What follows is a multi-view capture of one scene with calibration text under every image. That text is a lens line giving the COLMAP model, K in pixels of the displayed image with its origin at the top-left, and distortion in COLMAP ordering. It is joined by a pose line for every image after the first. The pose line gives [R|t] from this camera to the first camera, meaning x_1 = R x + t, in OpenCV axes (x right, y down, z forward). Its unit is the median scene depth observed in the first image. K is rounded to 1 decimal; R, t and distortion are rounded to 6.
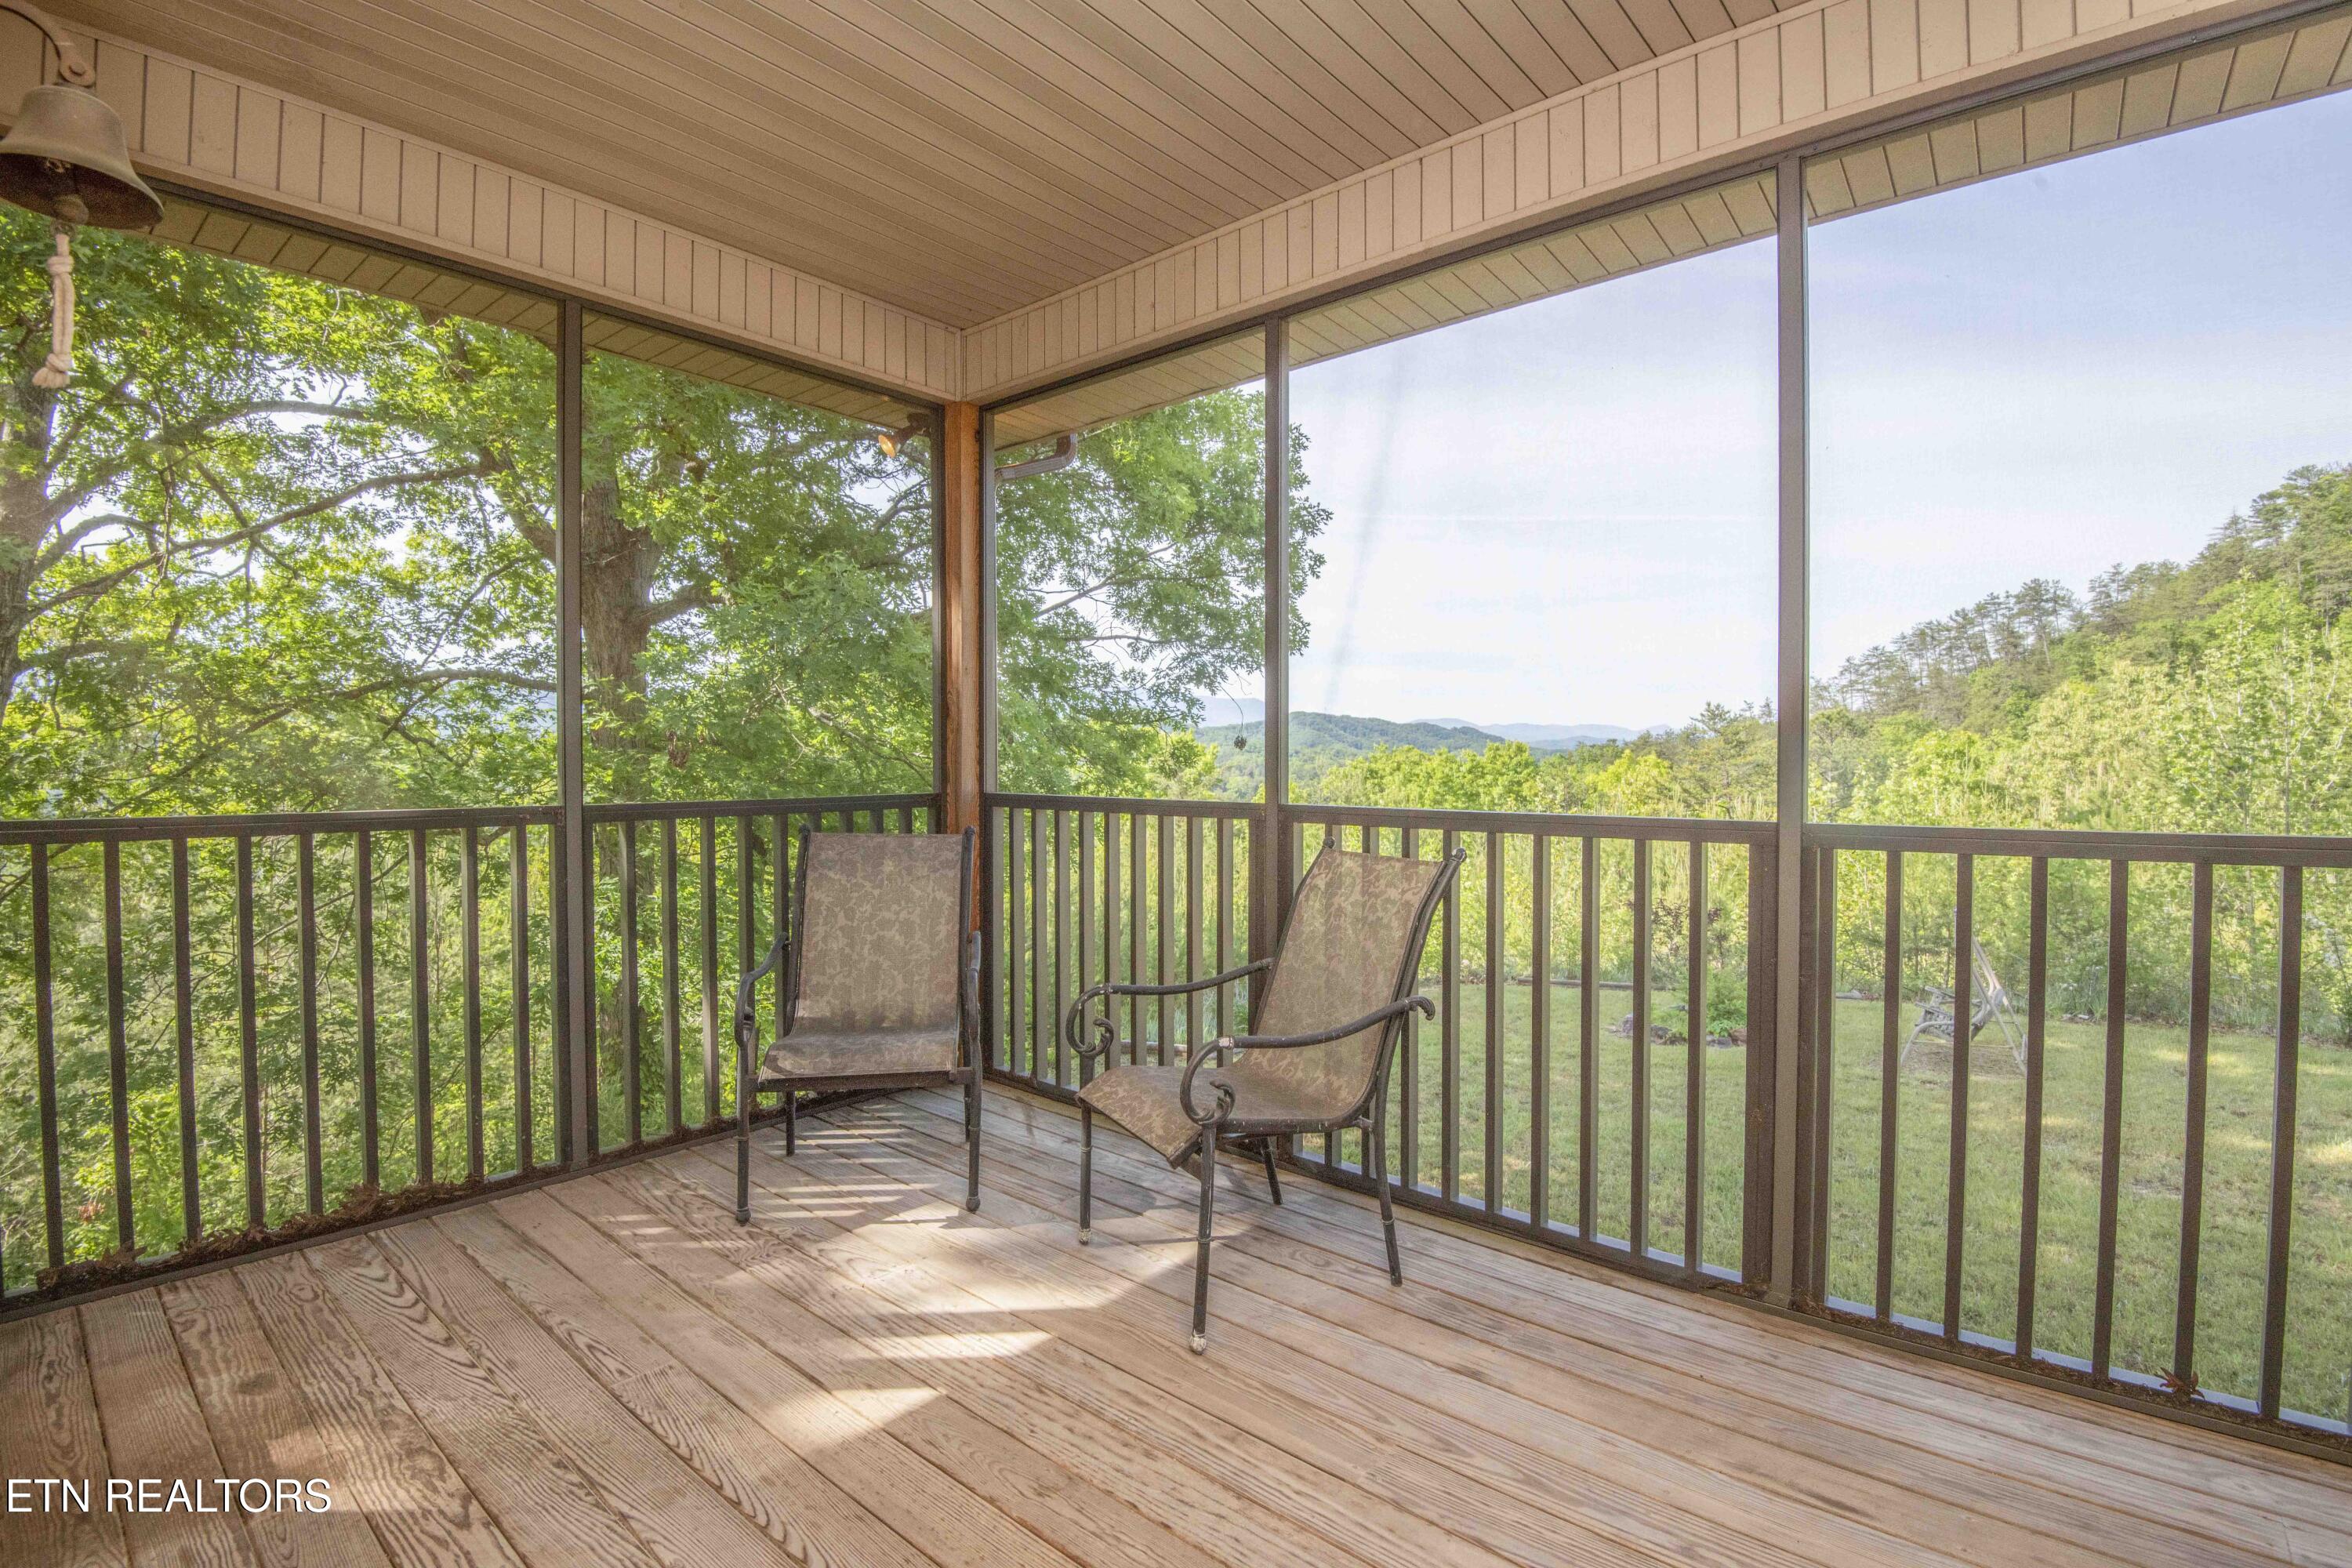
lens RADIAL K [[1086.8, 0, 1193.0], [0, 1086.8, 775.5], [0, 0, 1]] dist [-0.017537, -0.015868]
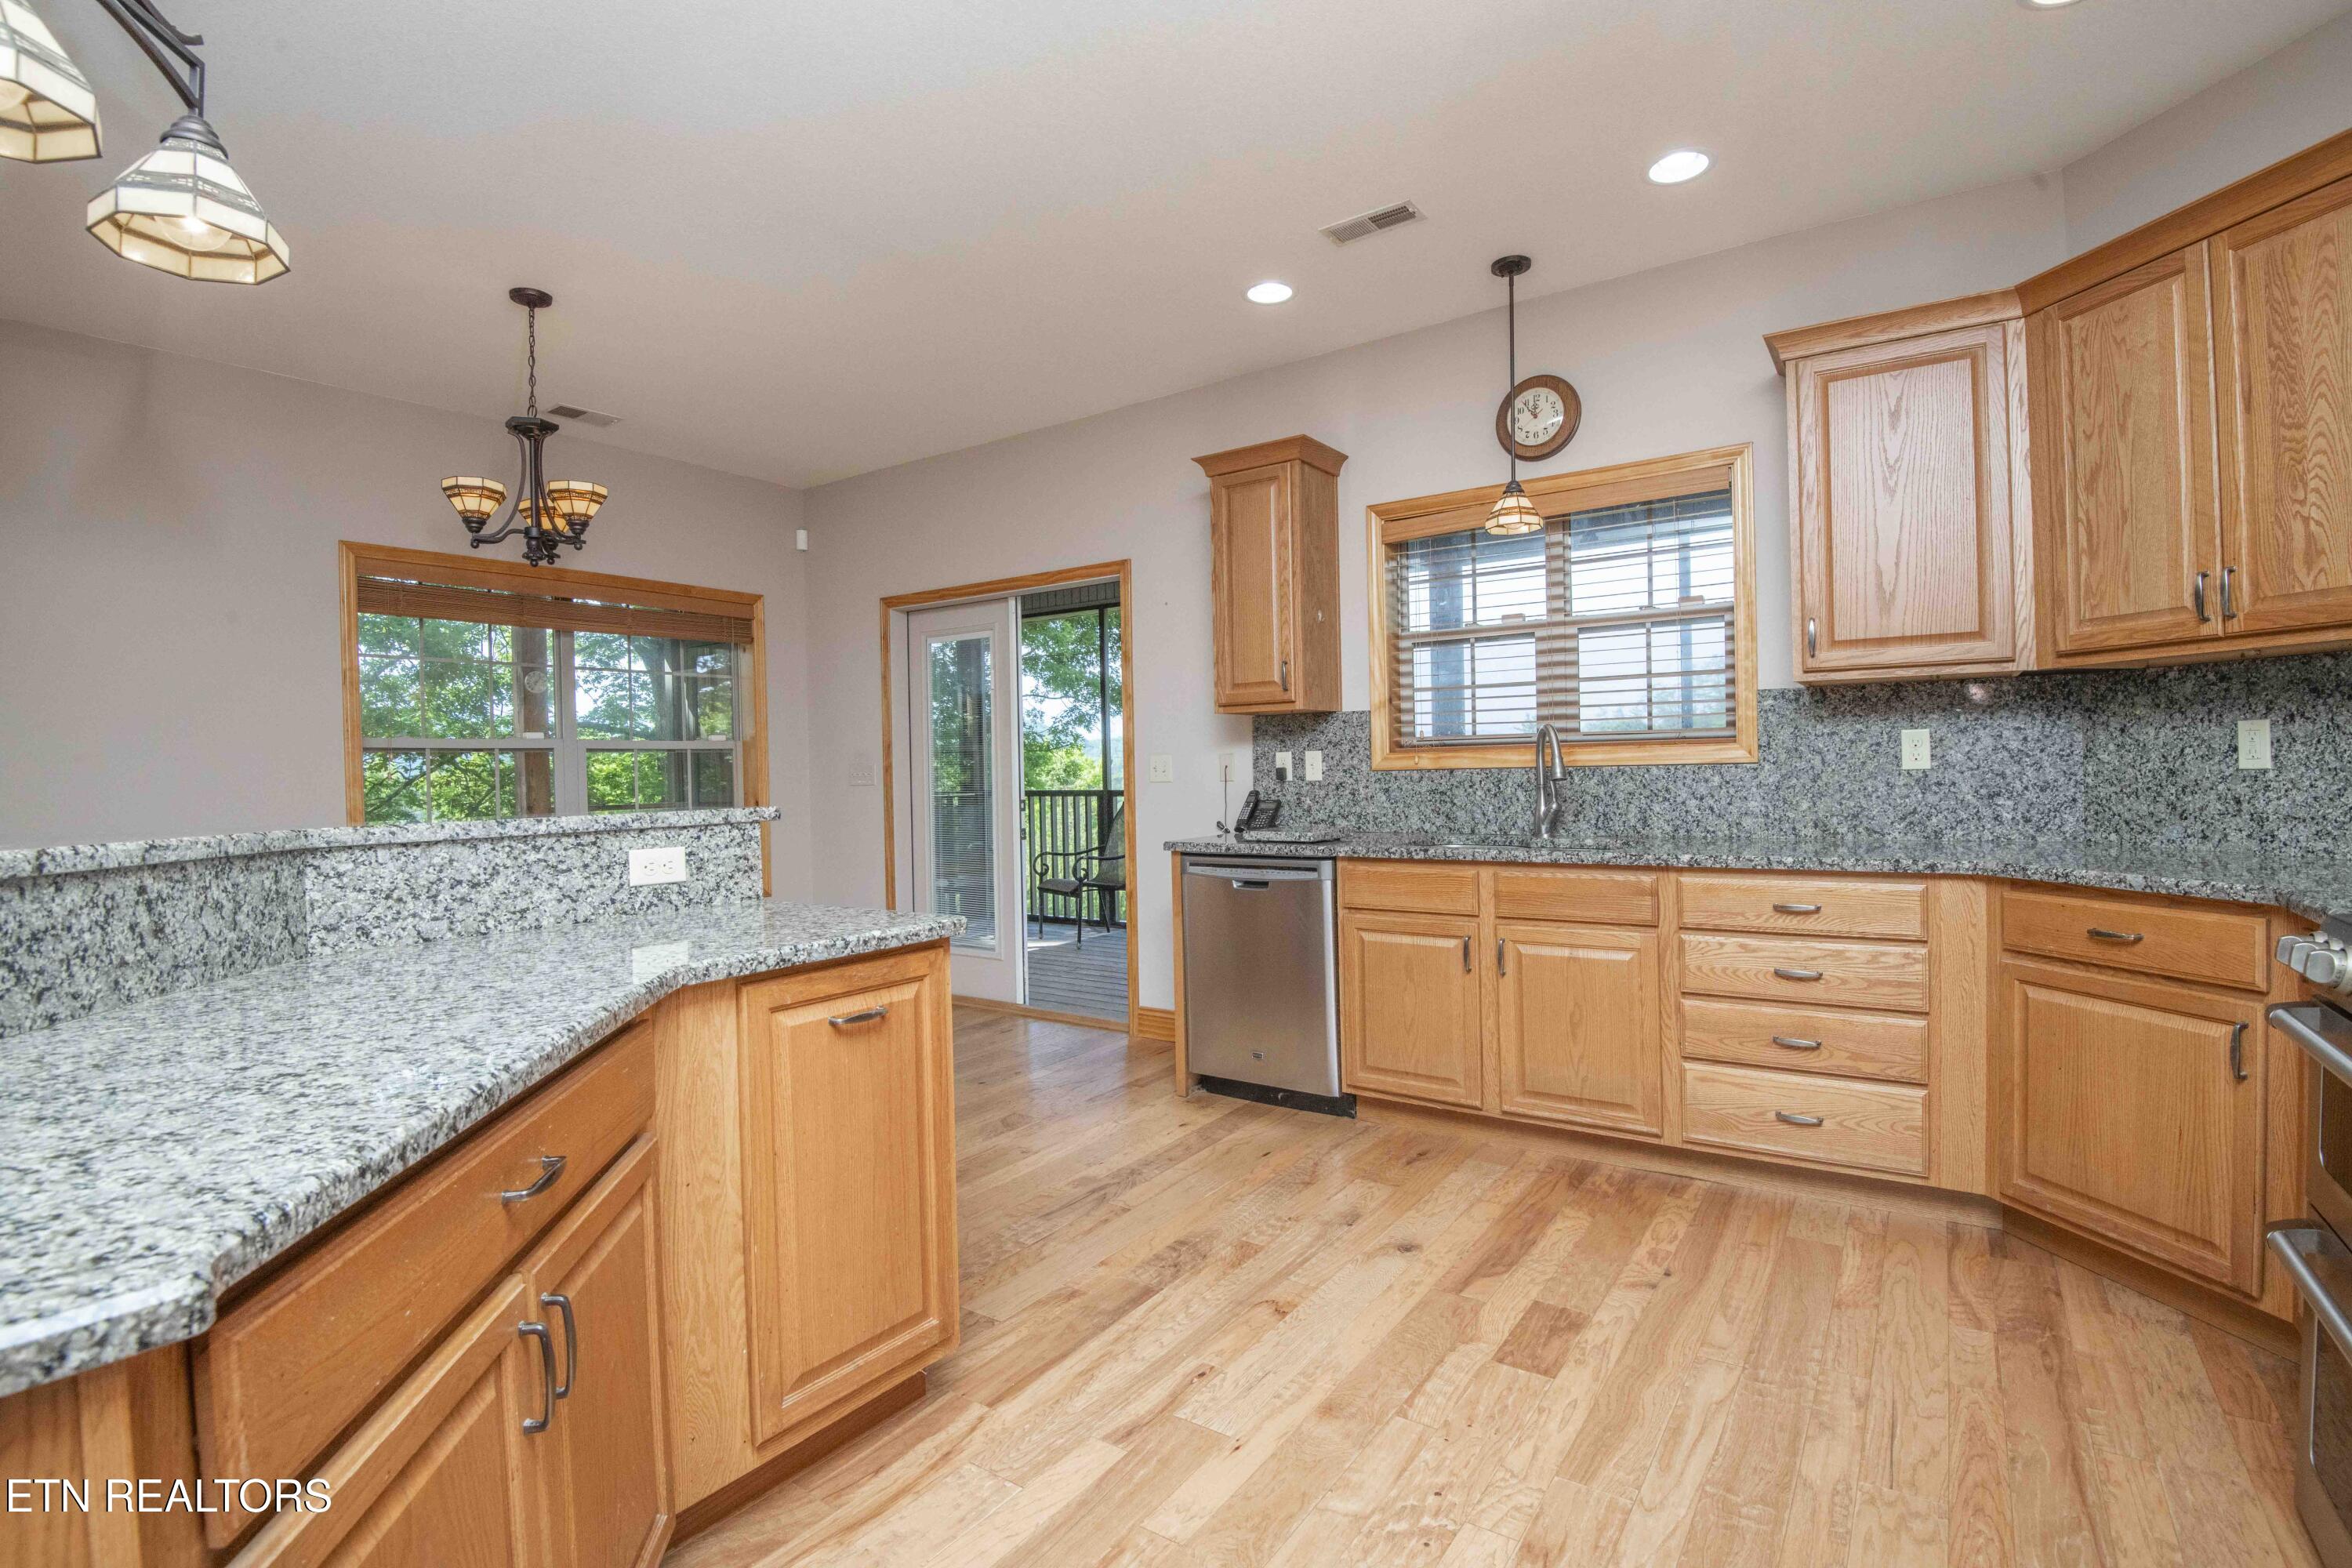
lens RADIAL K [[1086.8, 0, 1182.5], [0, 1086.8, 779.2], [0, 0, 1]] dist [-0.017537, -0.015868]
pose [[0.995485, -0.022839, 0.092135, 0.015887], [0.023548, 0.999701, -0.006607, 0.019384], [-0.091956, 0.008746, 0.995725, -1.449998]]
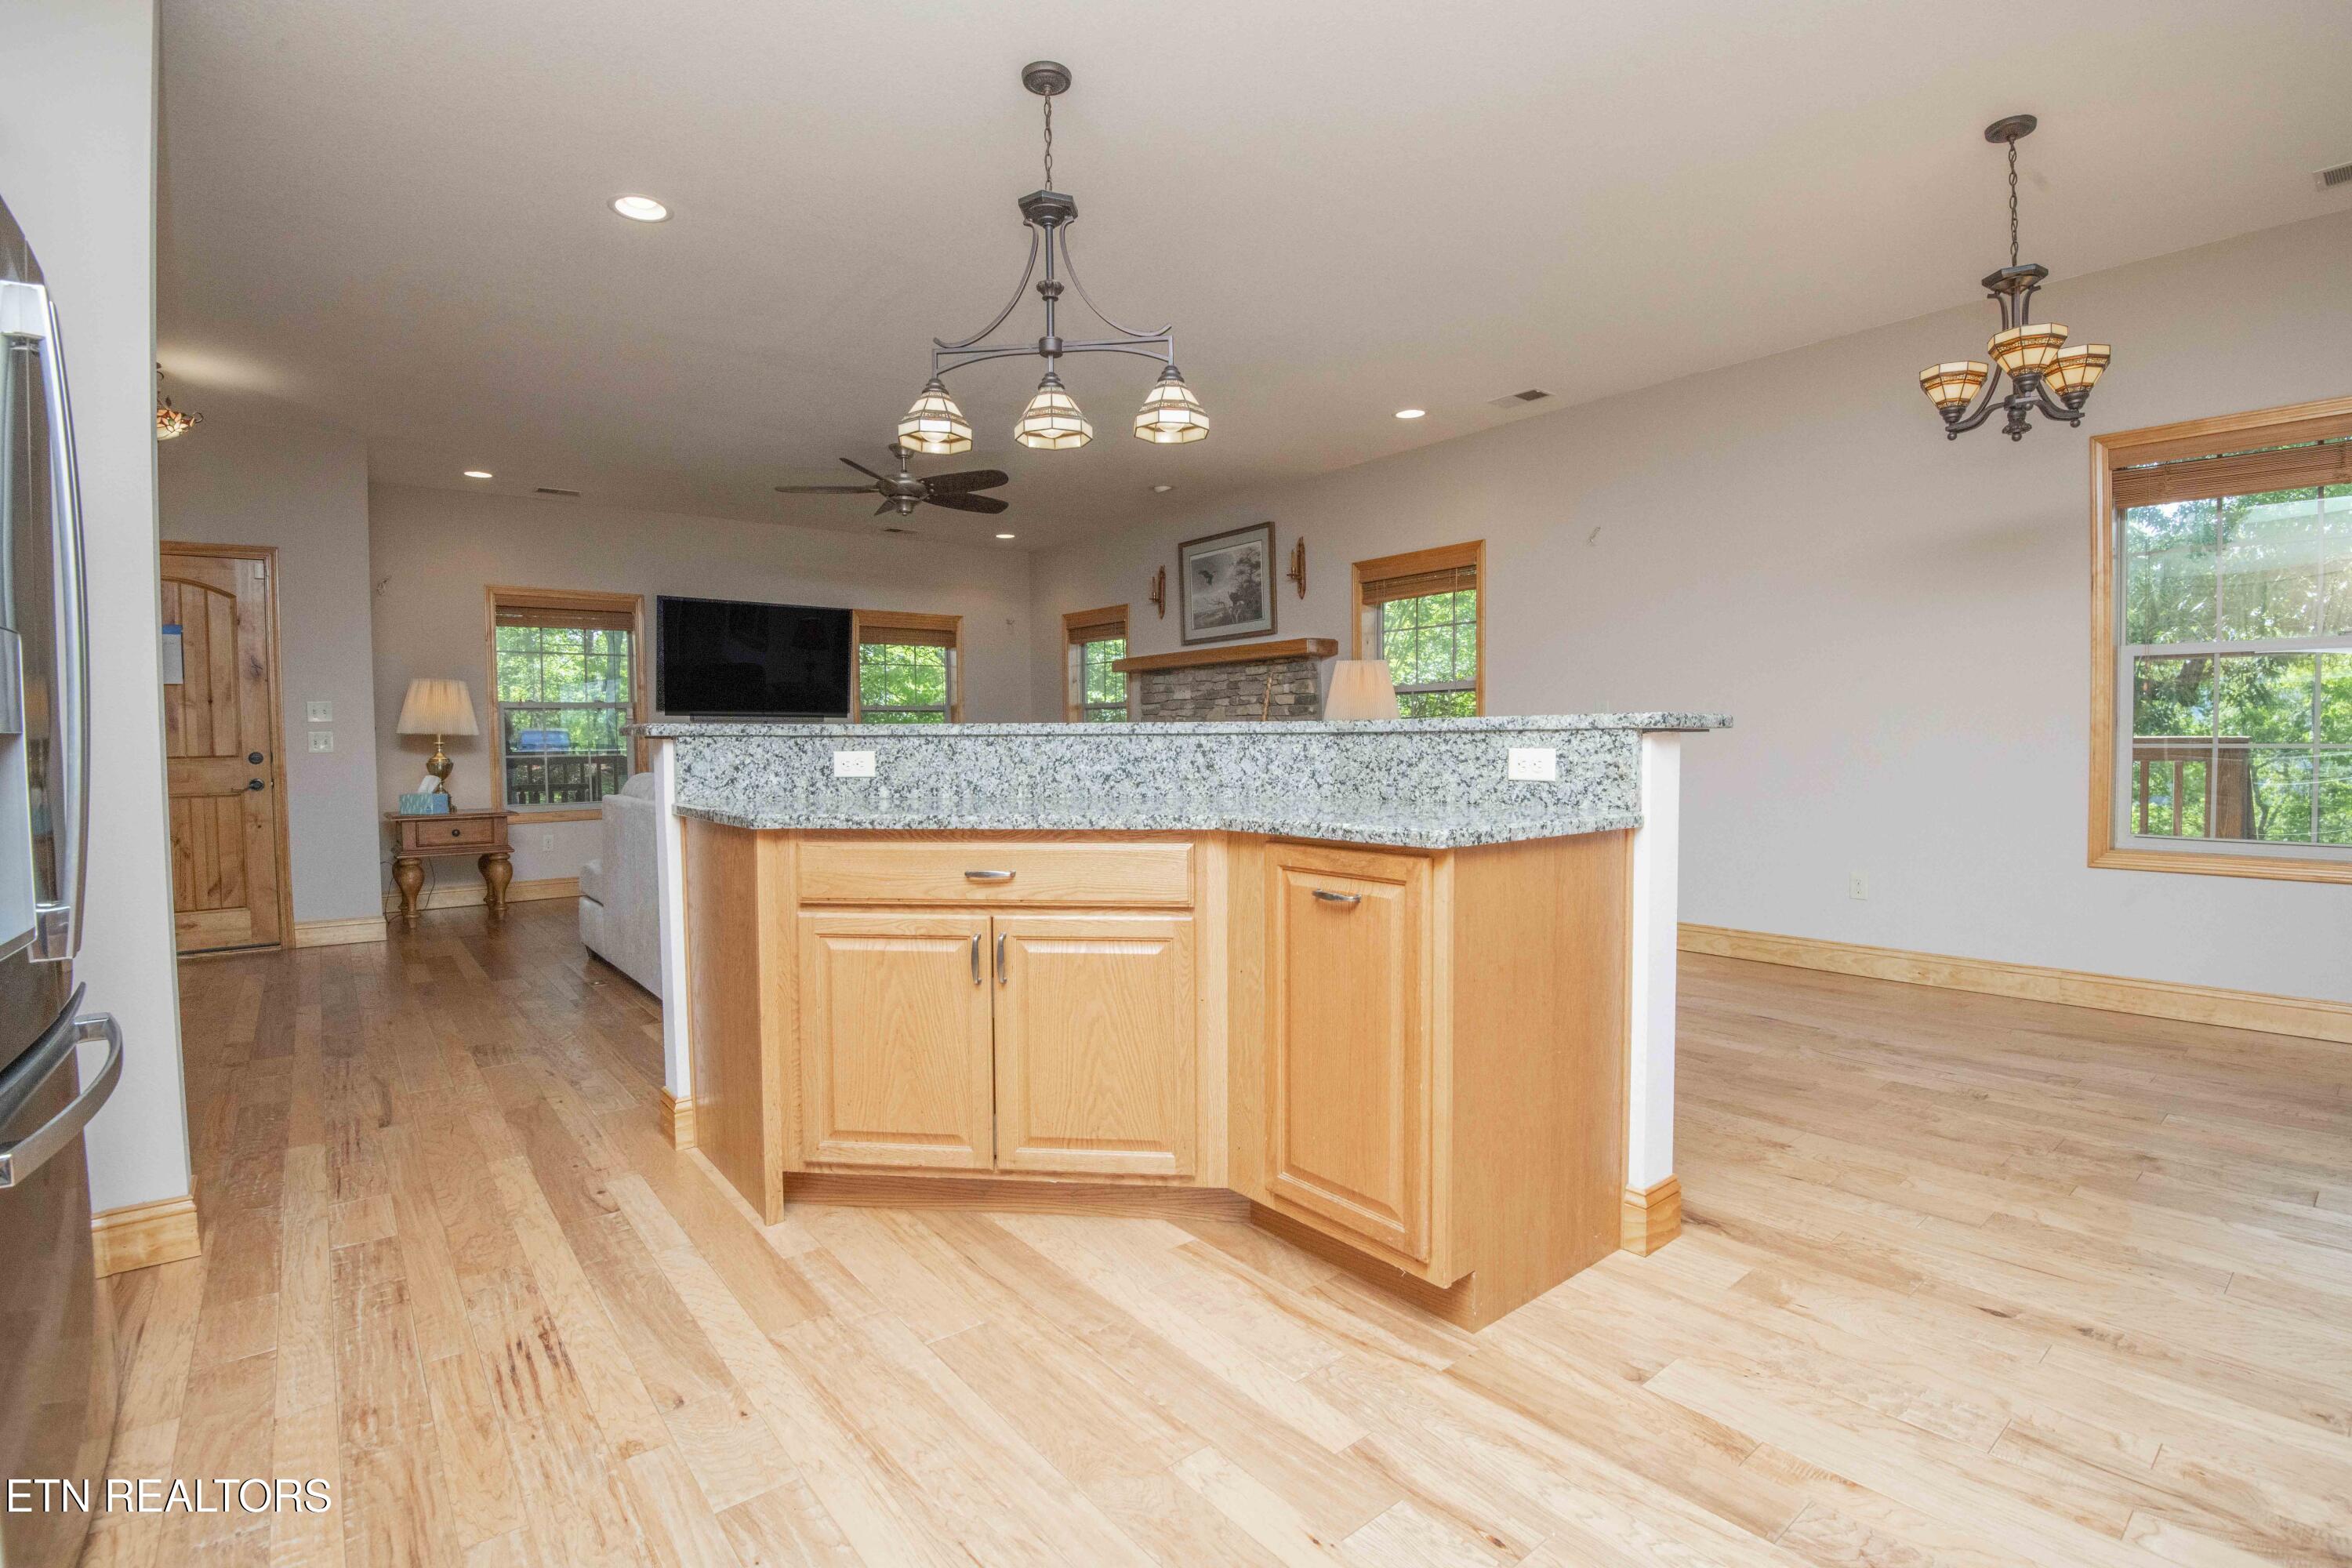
lens RADIAL K [[1086.8, 0, 1190.1], [0, 1086.8, 776.7], [0, 0, 1]] dist [-0.017537, -0.015868]
pose [[-0.178949, 0.038548, -0.983103, 0.461504], [-0.003540, 0.999200, 0.039823, 0.038198], [0.983852, 0.010606, -0.178670, -0.922702]]
